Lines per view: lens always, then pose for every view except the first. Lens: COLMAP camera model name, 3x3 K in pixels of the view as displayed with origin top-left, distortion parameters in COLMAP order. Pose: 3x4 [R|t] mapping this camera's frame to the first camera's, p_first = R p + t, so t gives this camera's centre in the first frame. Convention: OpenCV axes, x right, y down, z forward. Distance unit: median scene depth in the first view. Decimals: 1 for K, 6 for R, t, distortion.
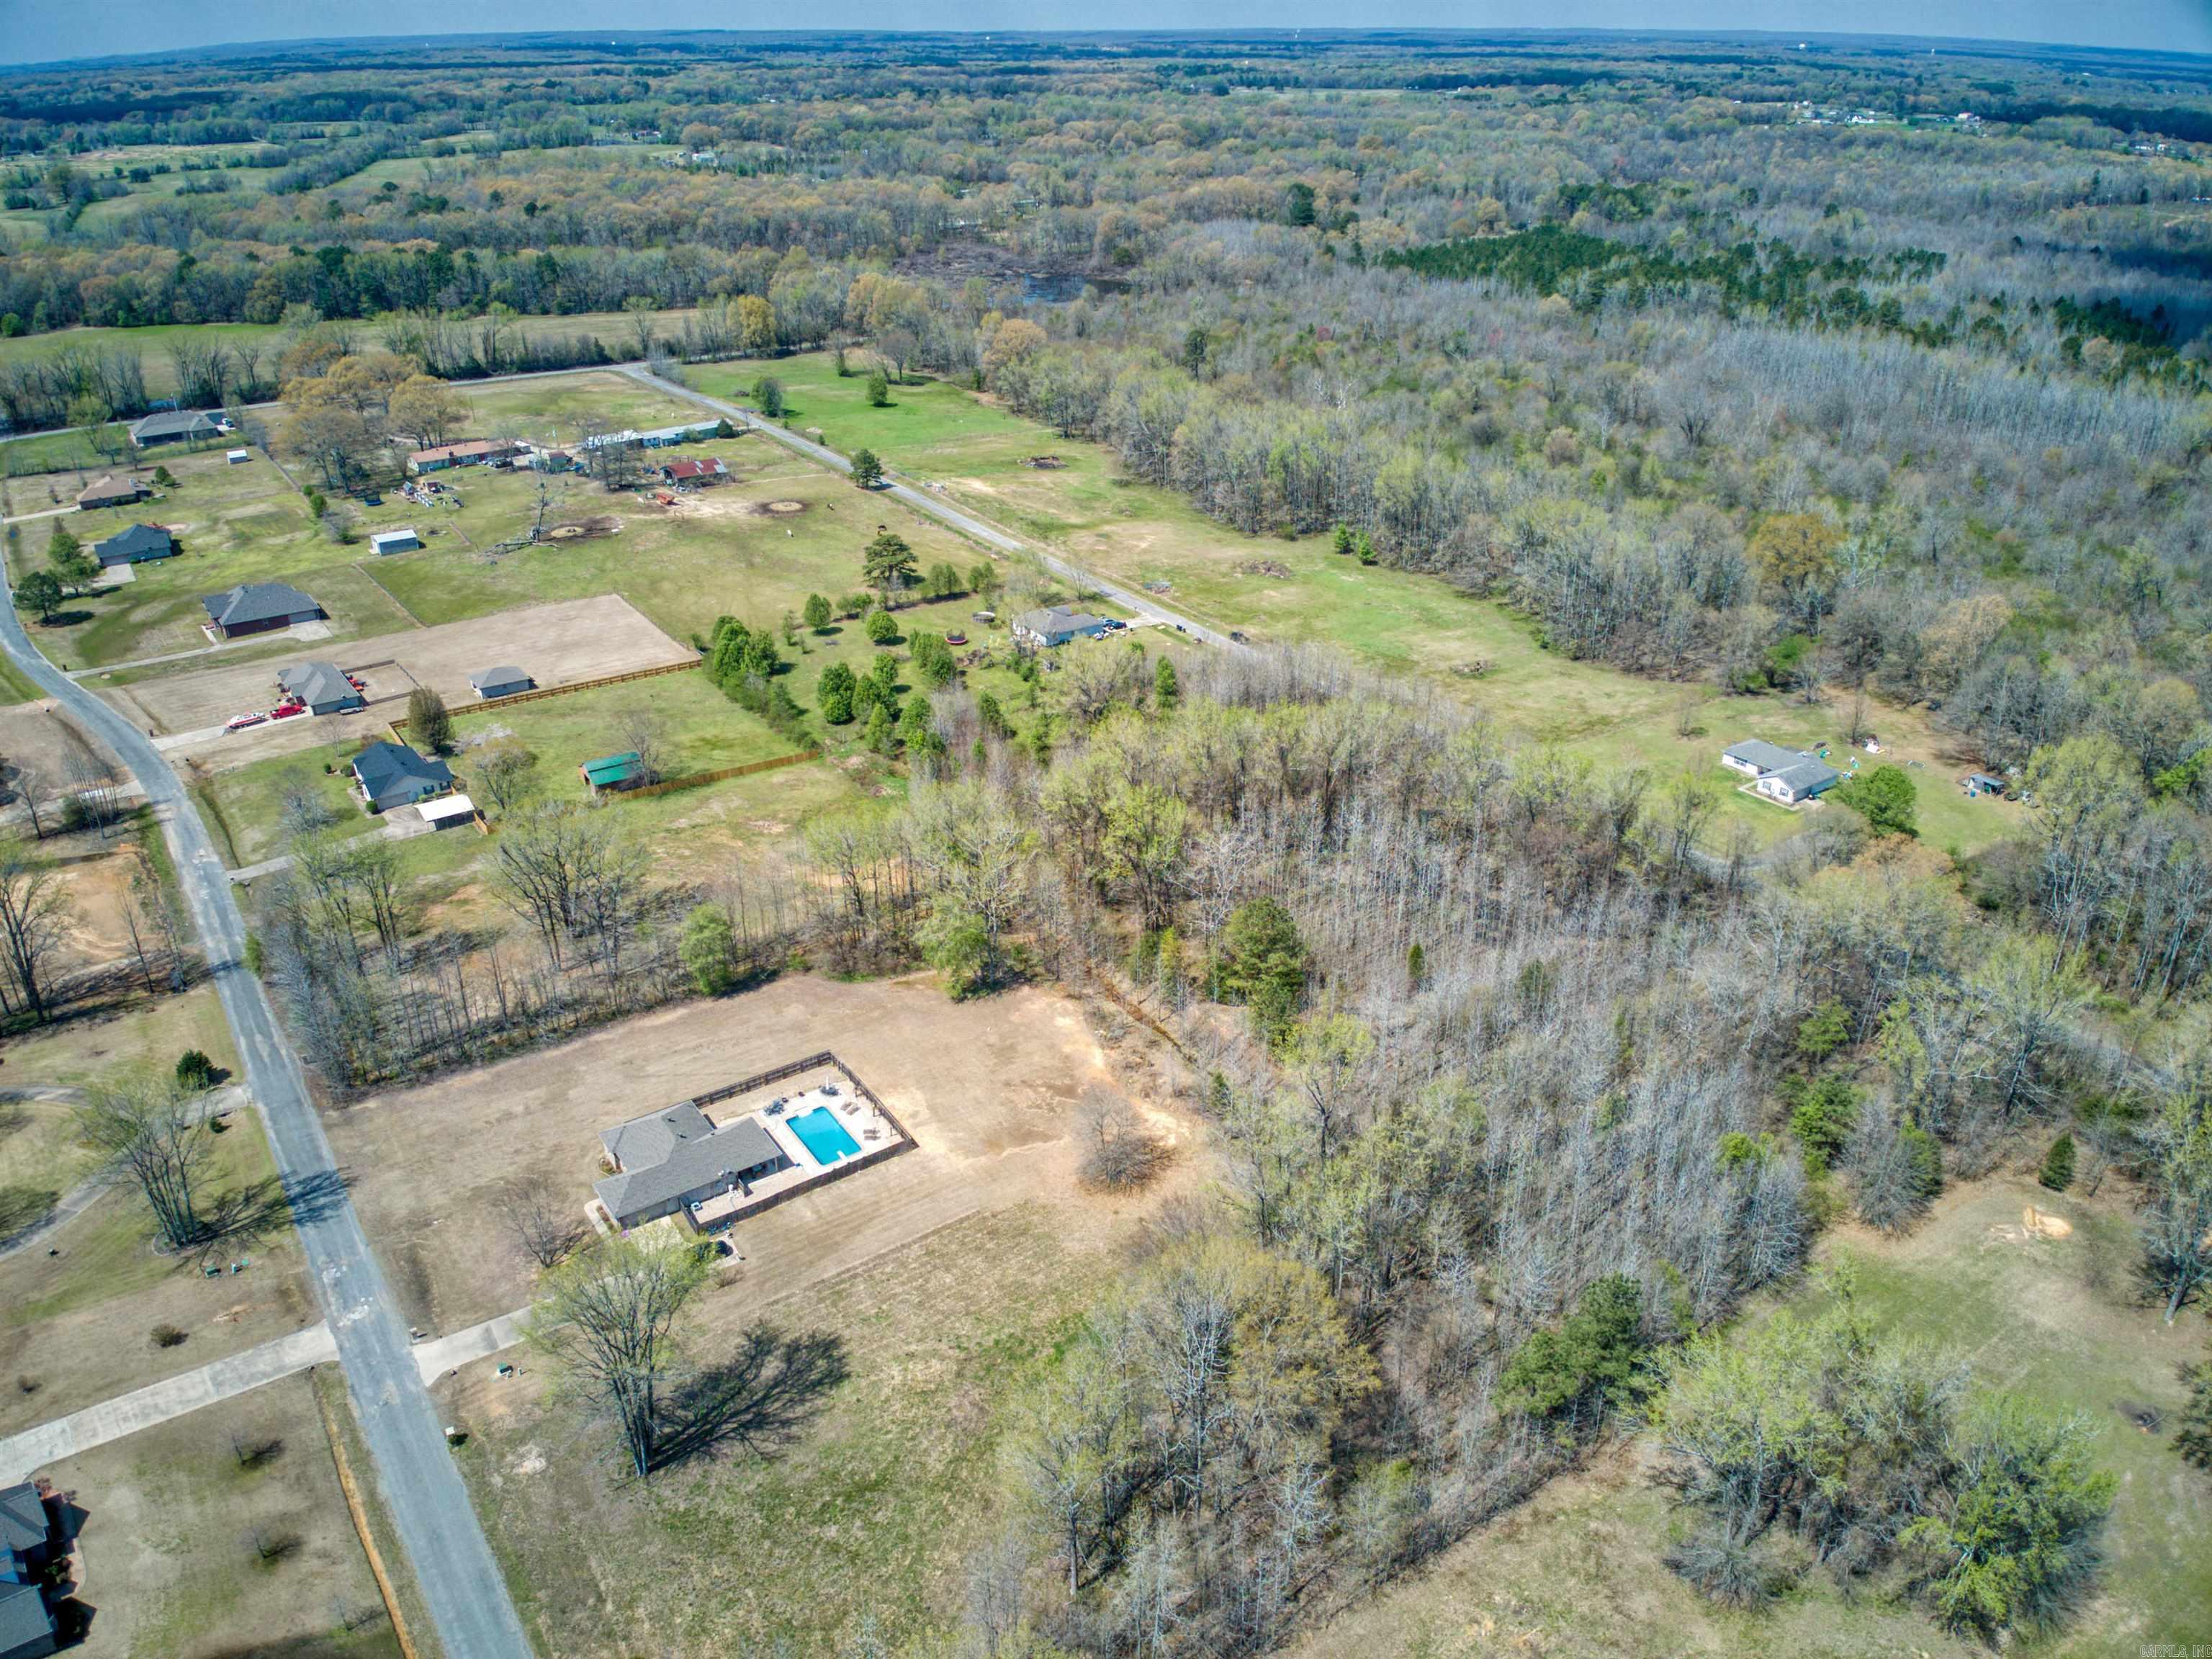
lens RADIAL K [[1596.7, 0, 1094.0], [0, 1596.7, 821.8], [0, 0, 1]] dist [0.138489, -0.265121]
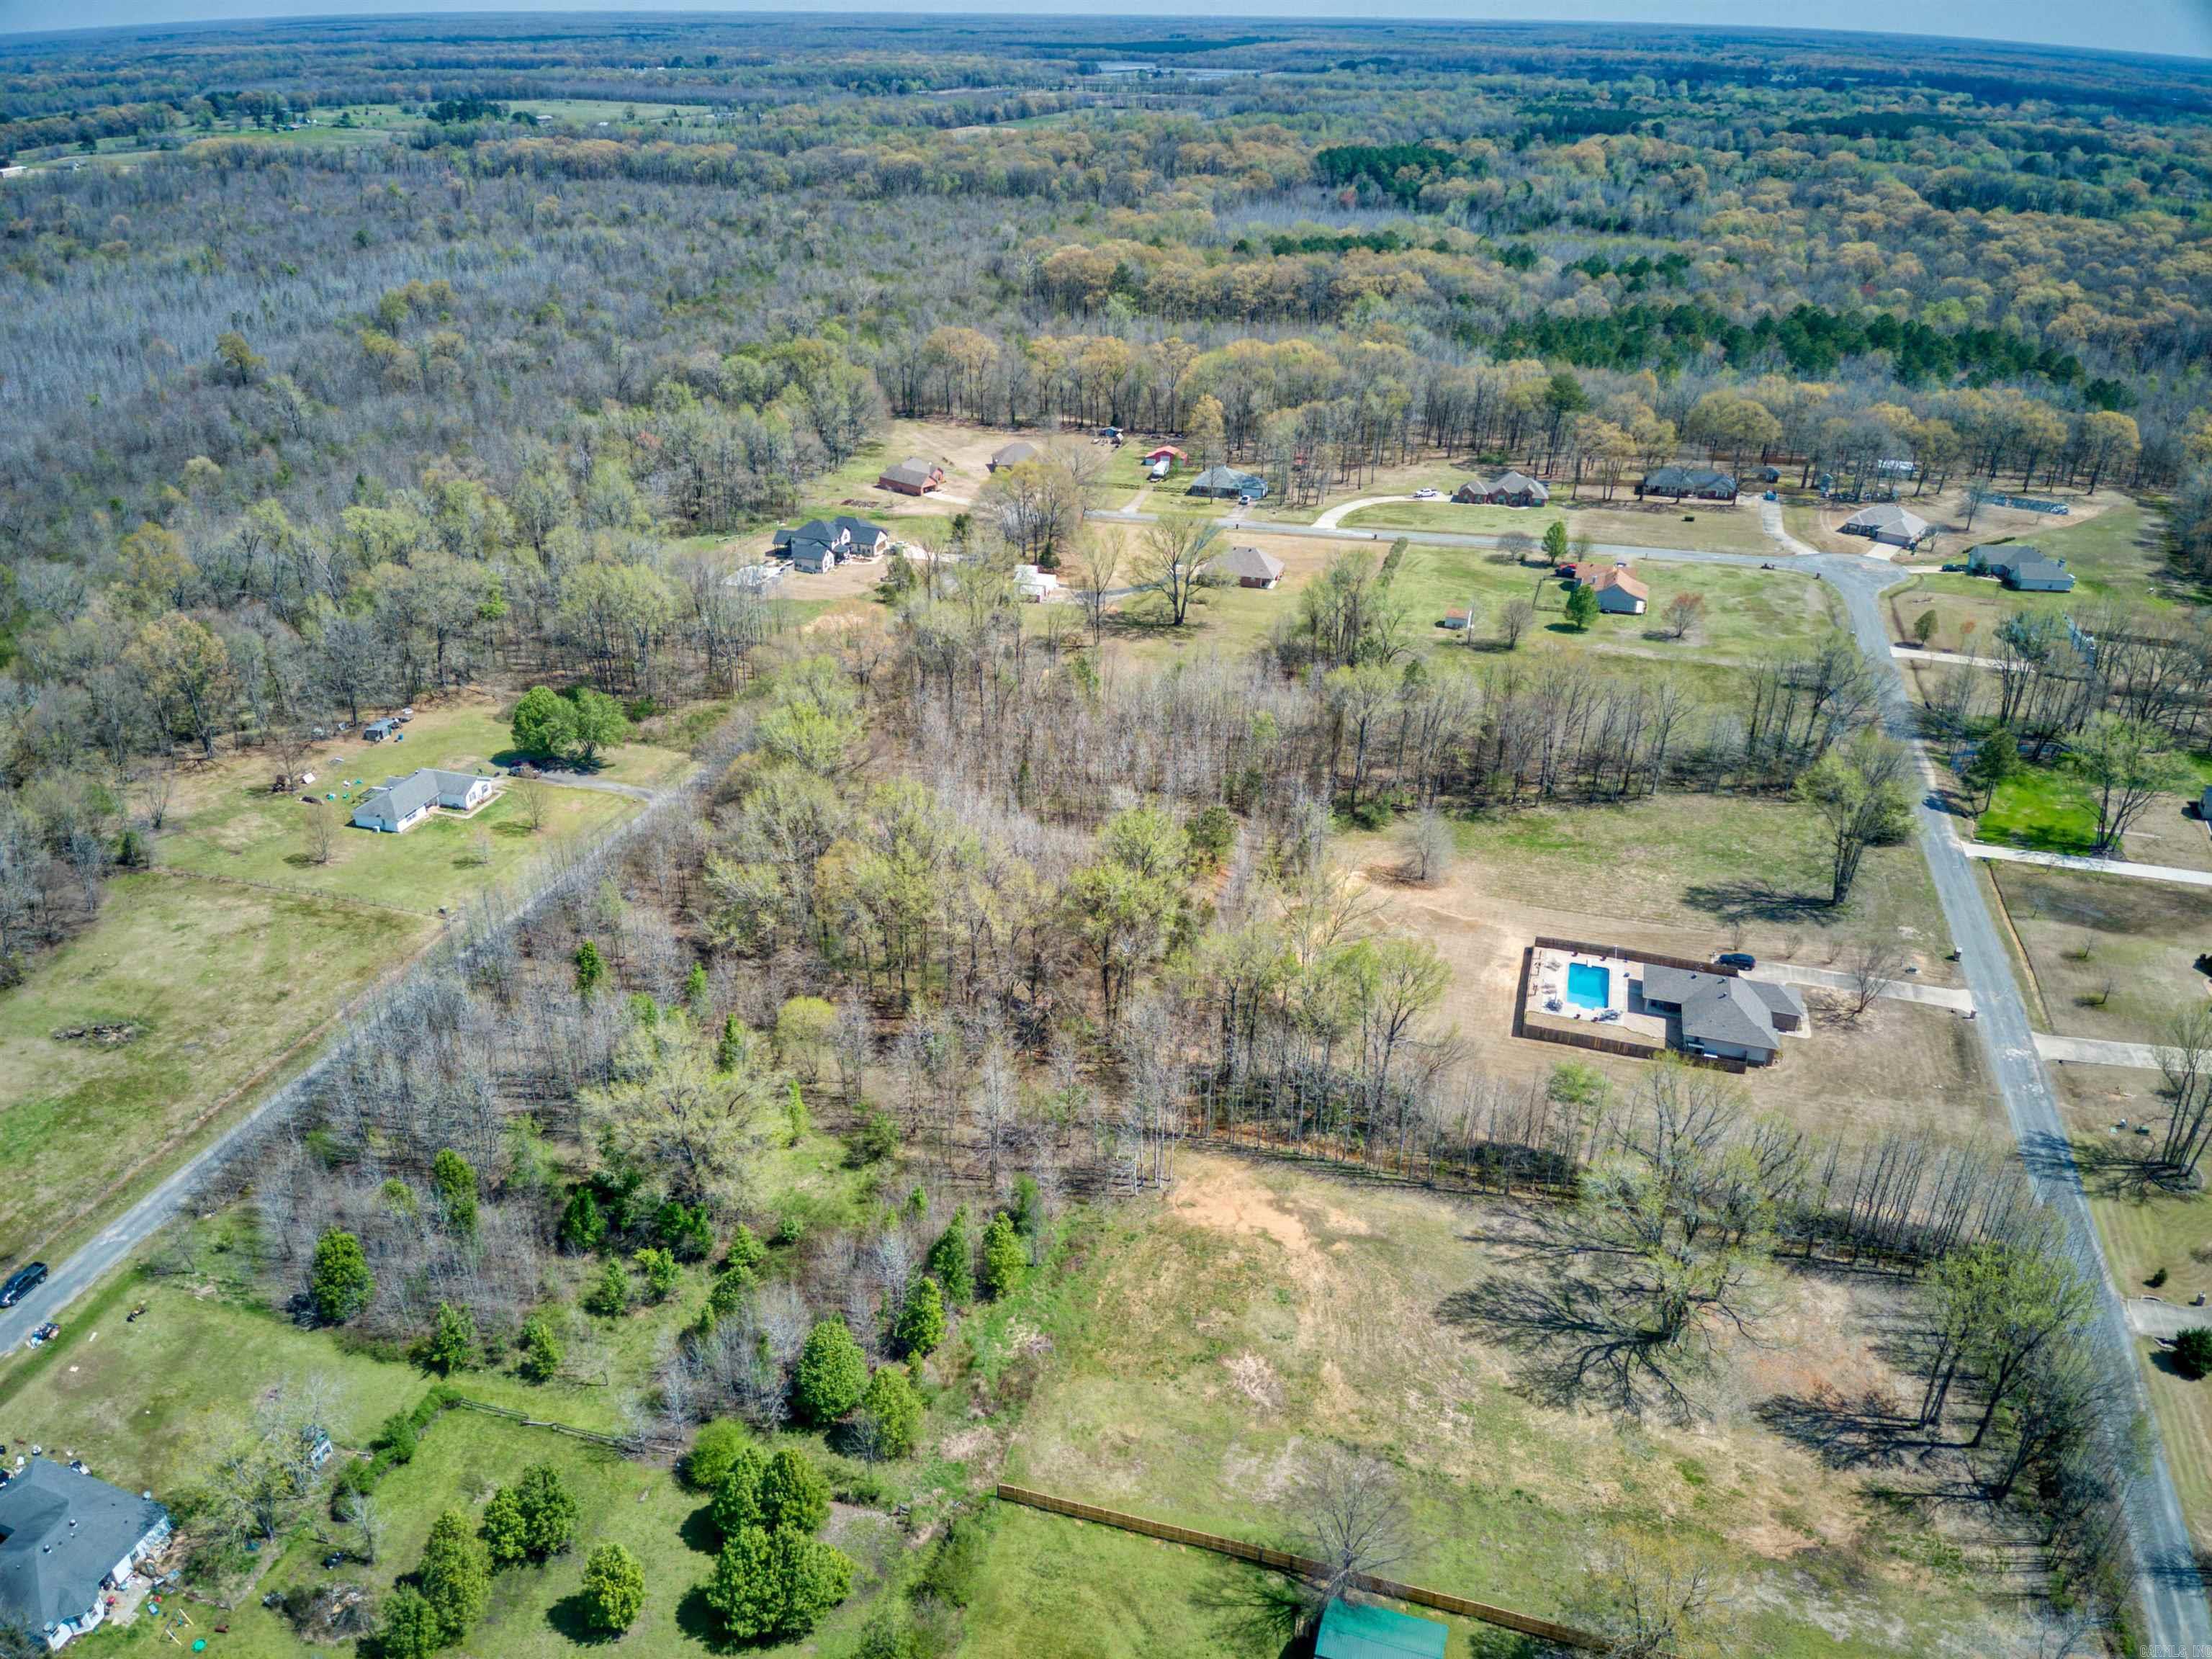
lens RADIAL K [[1597.2, 0, 1094.7], [0, 1597.2, 836.9], [0, 0, 1]] dist [0.103734, -0.195423]
pose [[-0.630363, -0.357505, 0.689081, -0.654955], [0.335529, 0.674983, 0.657129, -0.695726], [-0.700045, 0.645437, -0.305531, 1.439570]]
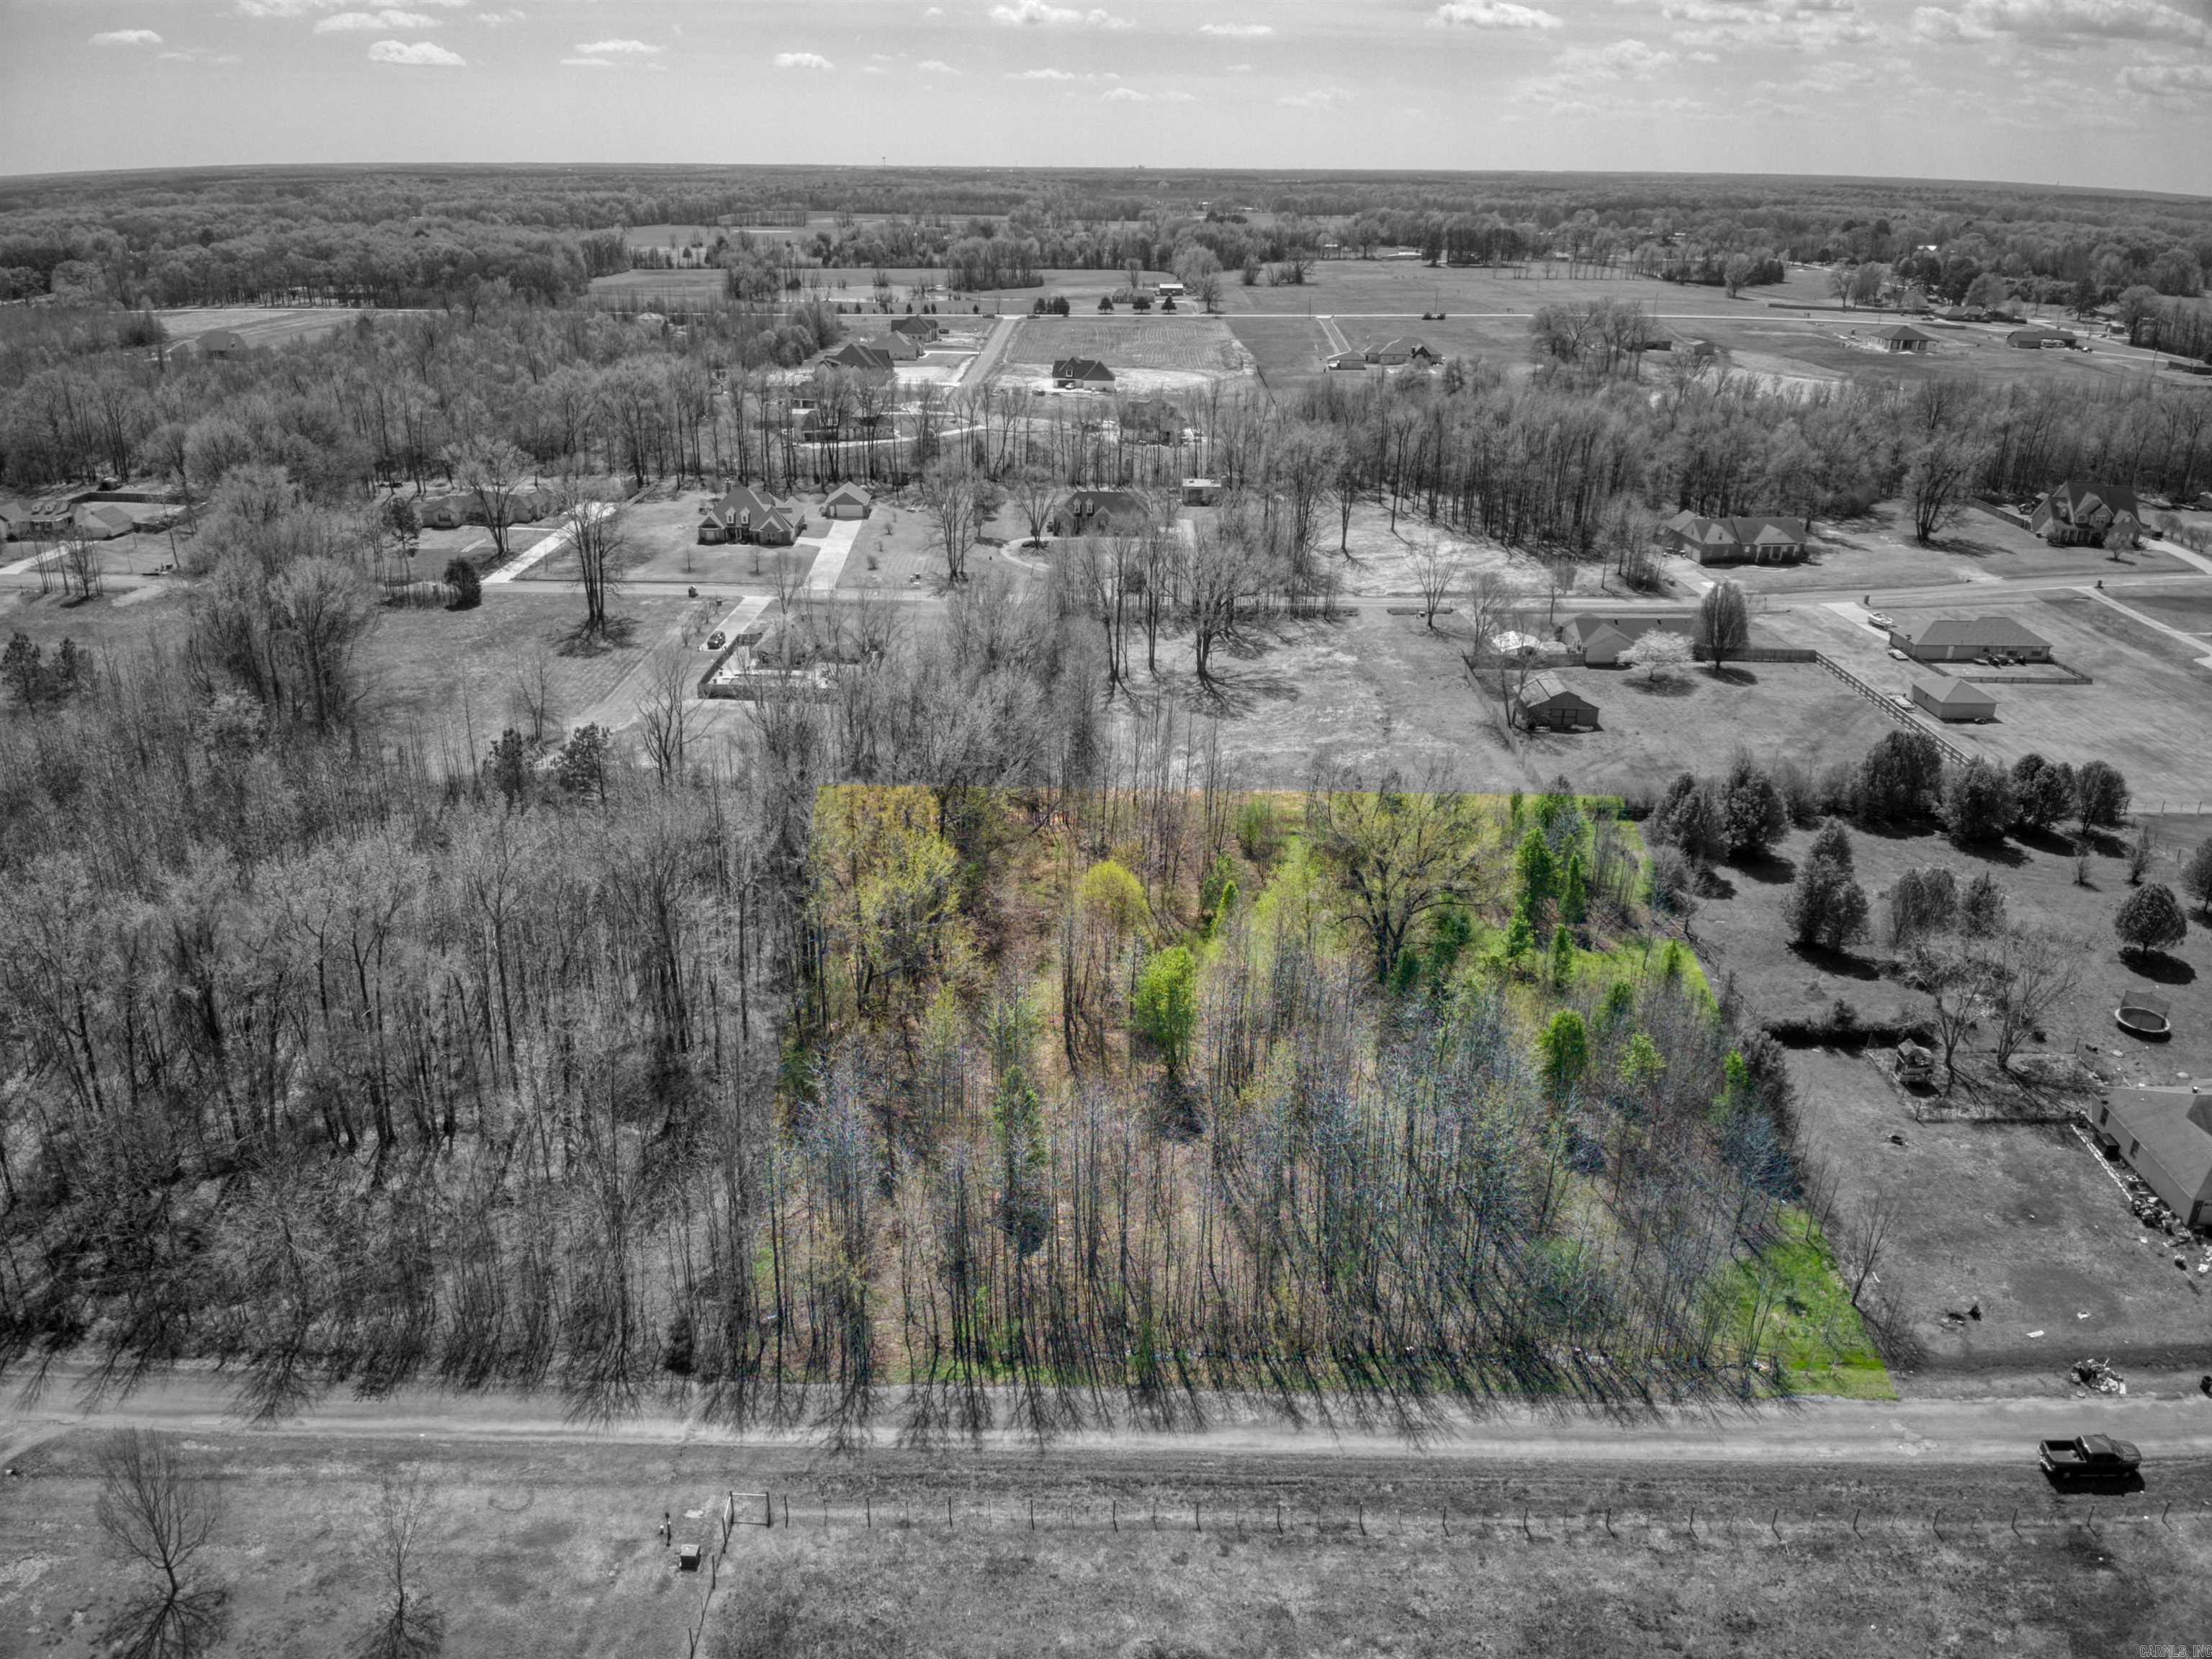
lens RADIAL K [[1597.2, 0, 1094.7], [0, 1597.2, 836.9], [0, 0, 1]] dist [0.103734, -0.195423]
pose [[-0.573923, 0.313019, -0.756725, 0.614423], [-0.368218, 0.726740, 0.579883, -0.488687], [0.731456, 0.611448, -0.301833, 1.535048]]
